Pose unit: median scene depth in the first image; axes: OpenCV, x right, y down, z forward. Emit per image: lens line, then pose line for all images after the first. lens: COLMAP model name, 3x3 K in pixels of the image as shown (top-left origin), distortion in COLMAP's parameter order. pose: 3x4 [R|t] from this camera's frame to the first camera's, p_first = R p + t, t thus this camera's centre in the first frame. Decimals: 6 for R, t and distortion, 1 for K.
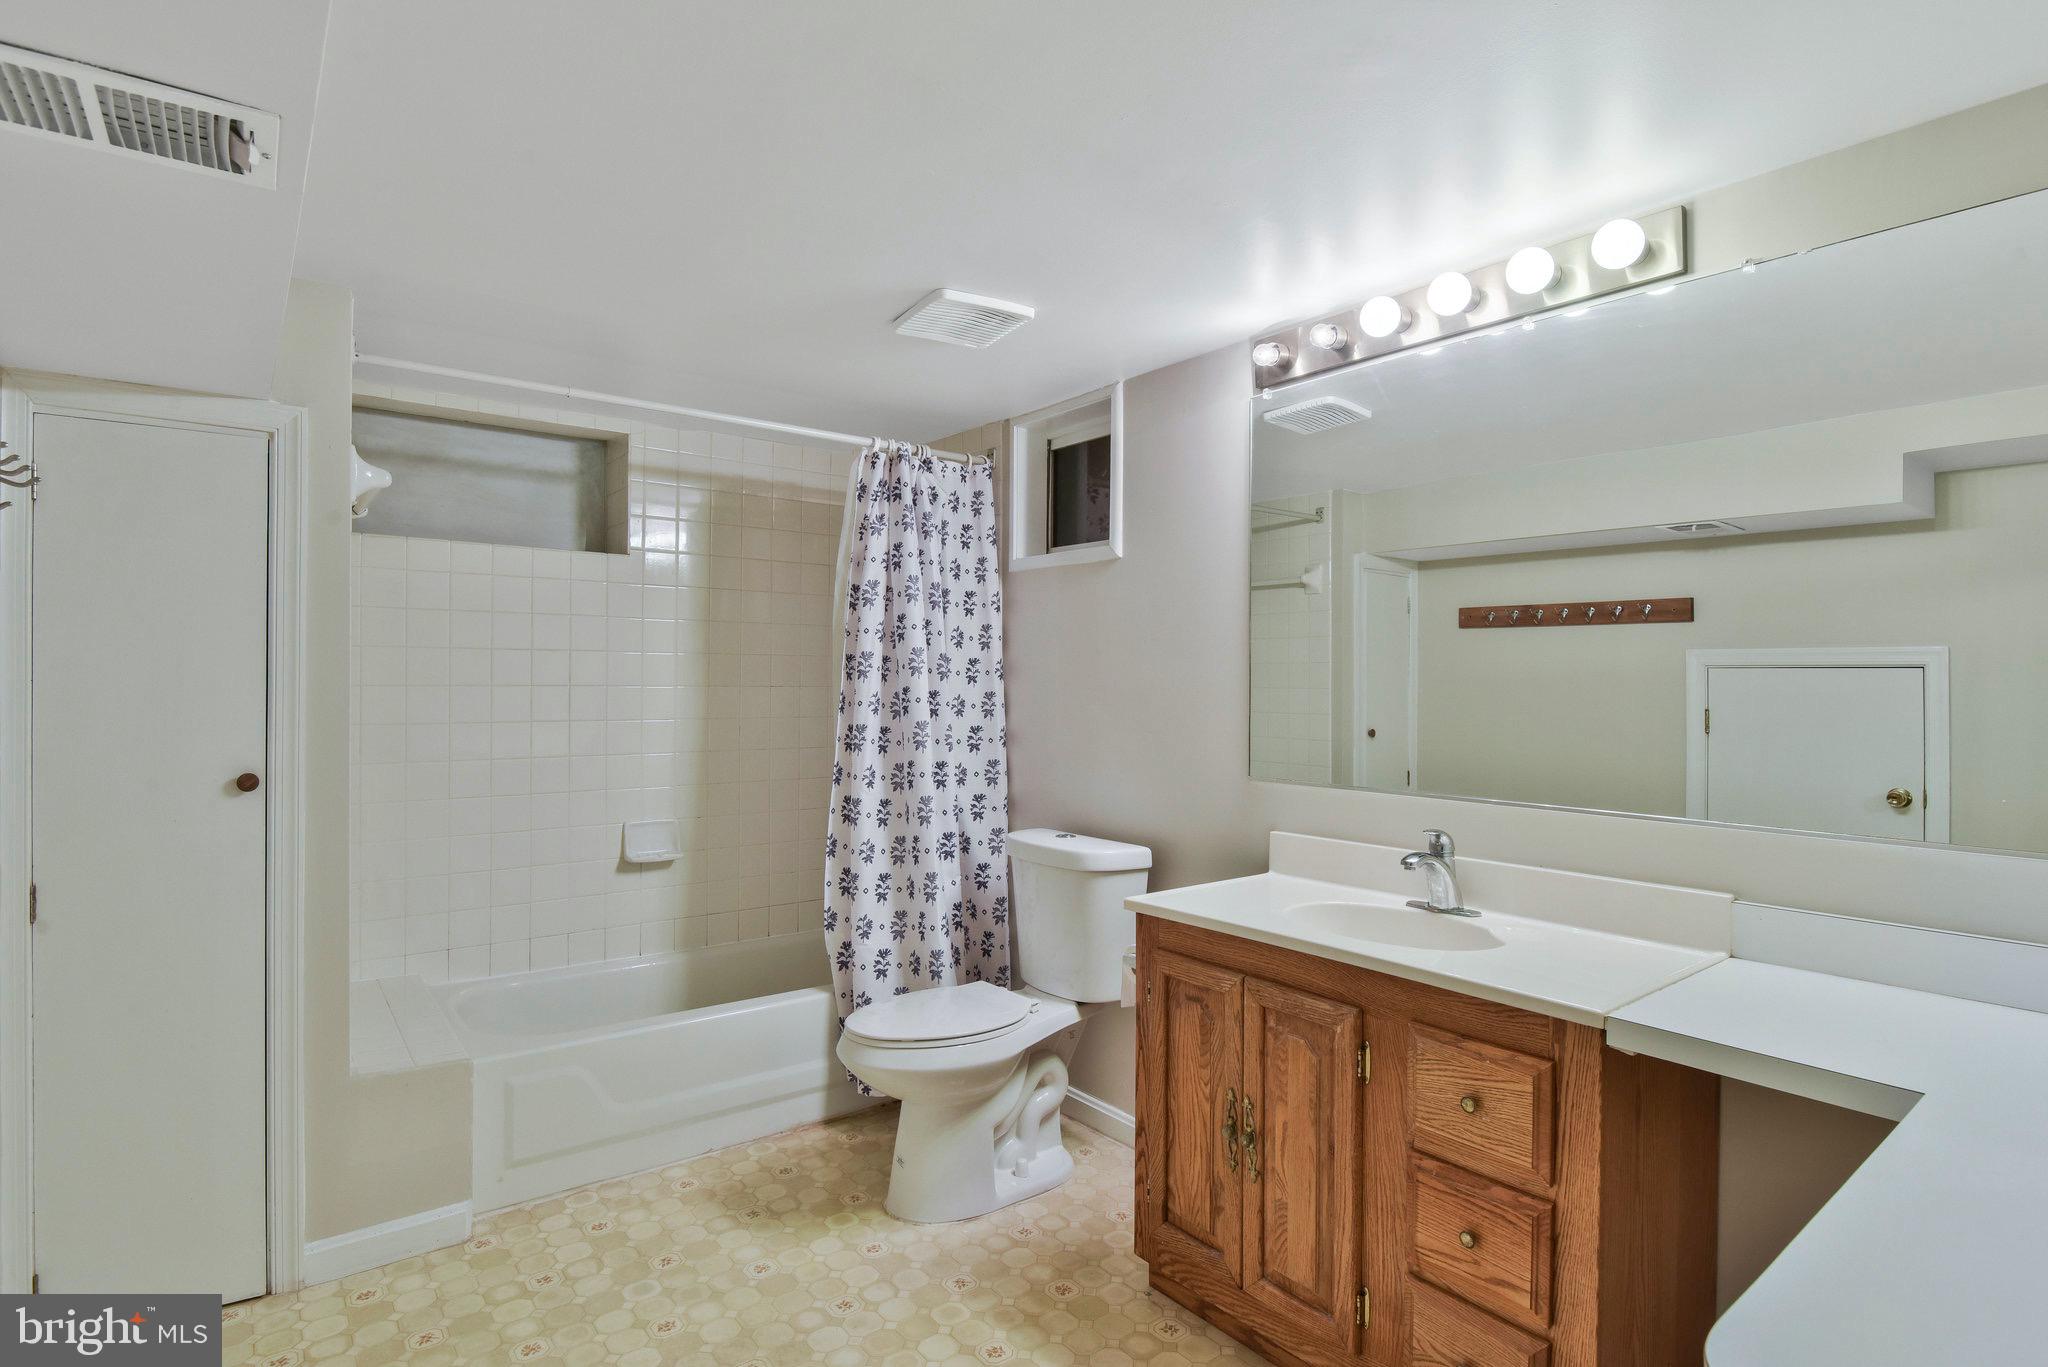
lens RADIAL K [[1039.0, 0, 1024.0], [0, 1039.0, 684.4], [0, 0, 1]] dist [-0.000358, -0.003397]
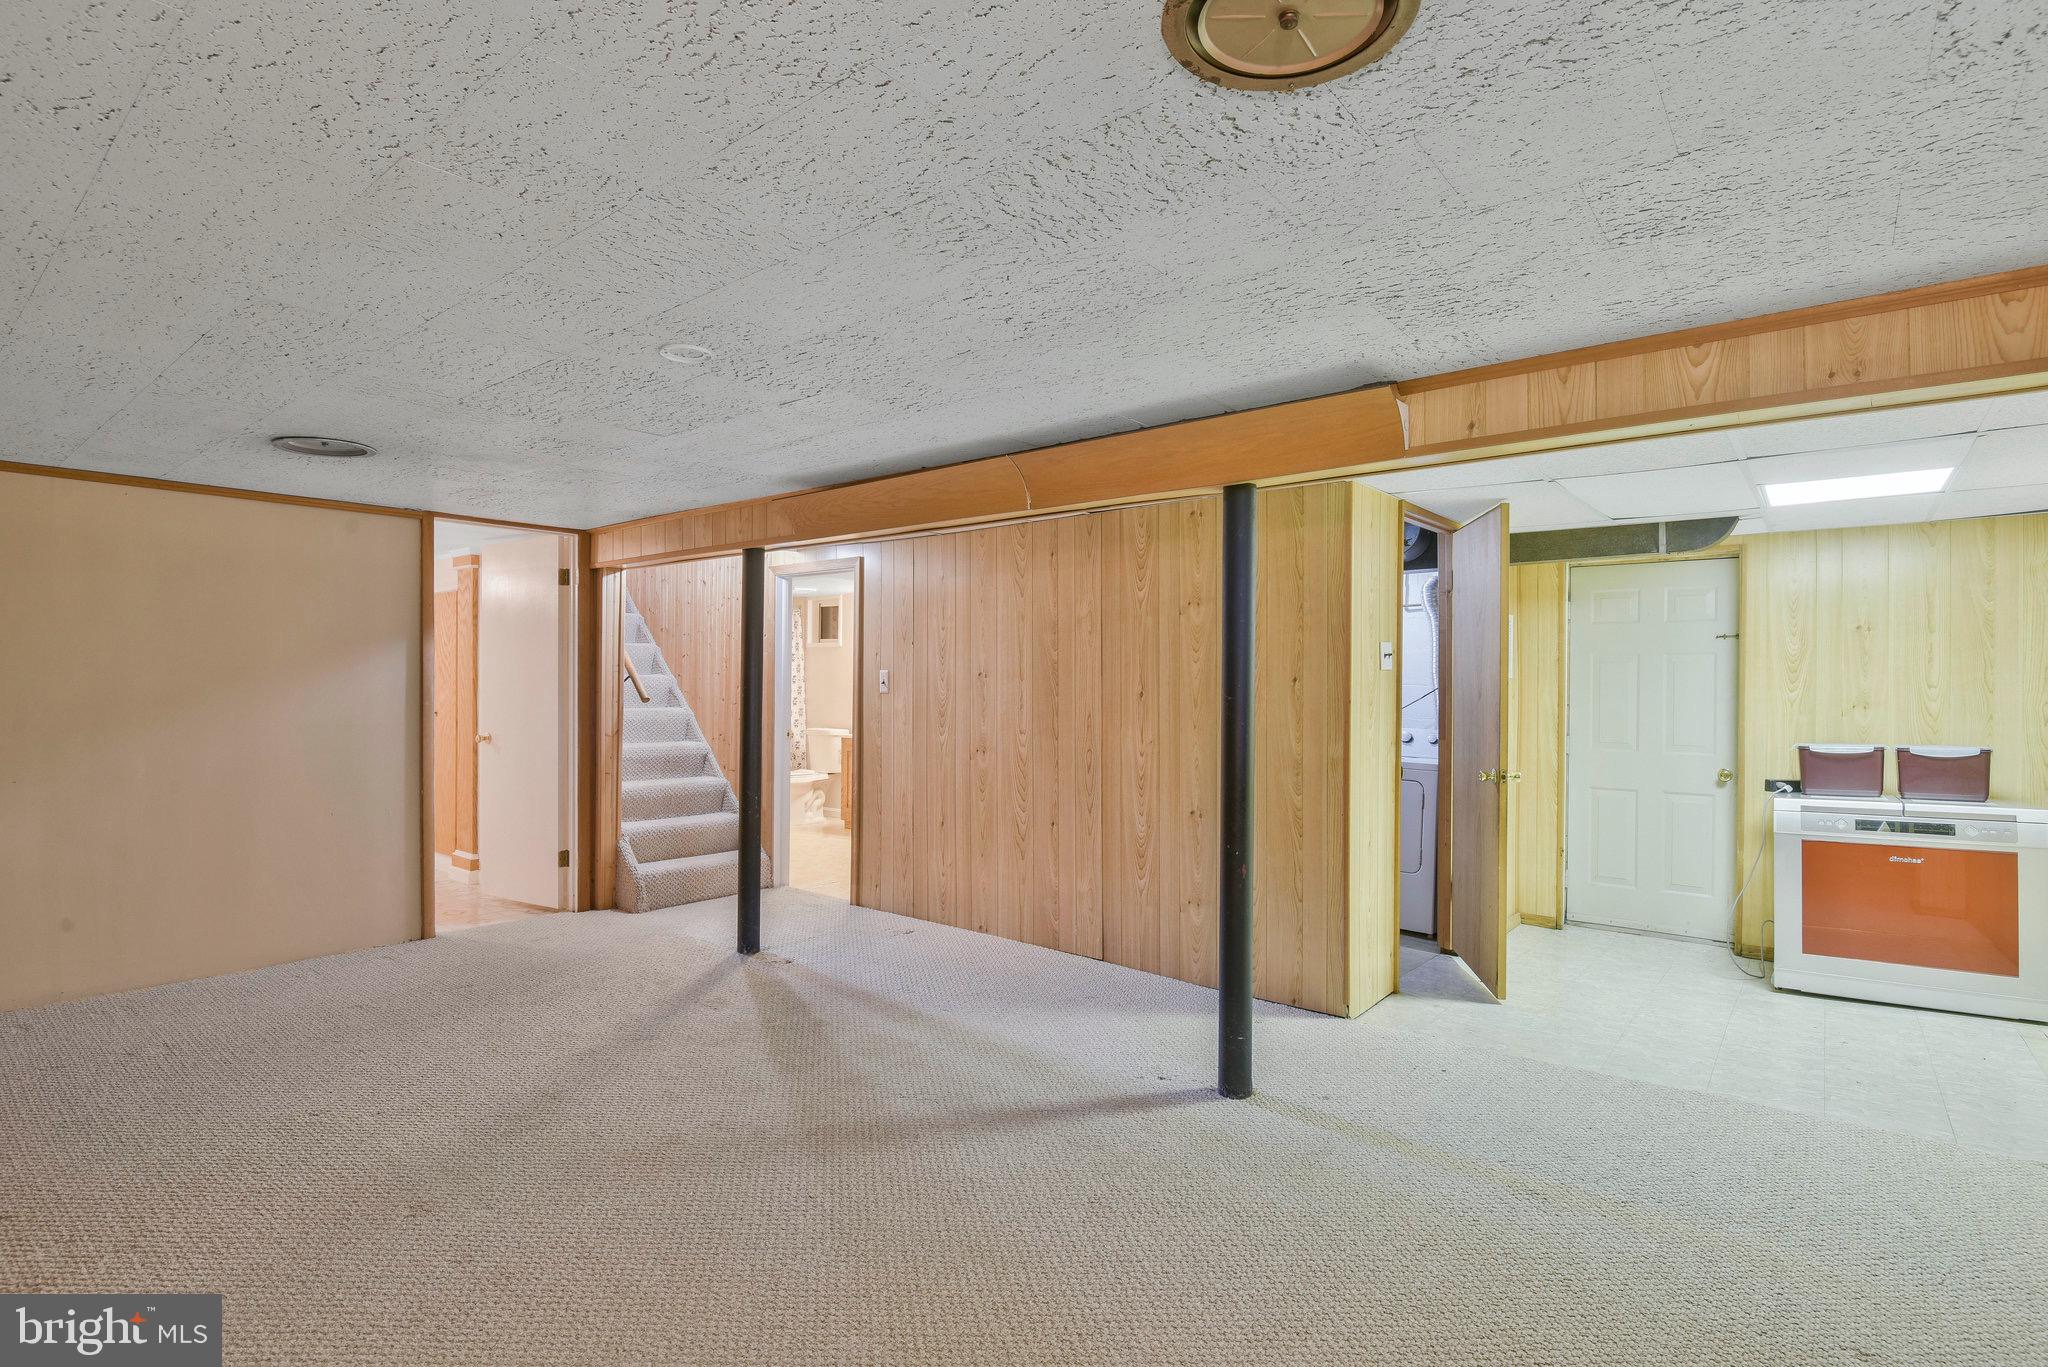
lens RADIAL K [[1039.0, 0, 1024.4], [0, 1039.0, 687.5], [0, 0, 1]] dist [-0.000358, -0.003397]
pose [[0.975765, -0.000532, 0.218822, -0.058556], [0.001009, 0.999997, -0.002068, 0.019219], [-0.218820, 0.002239, 0.975763, -2.185687]]
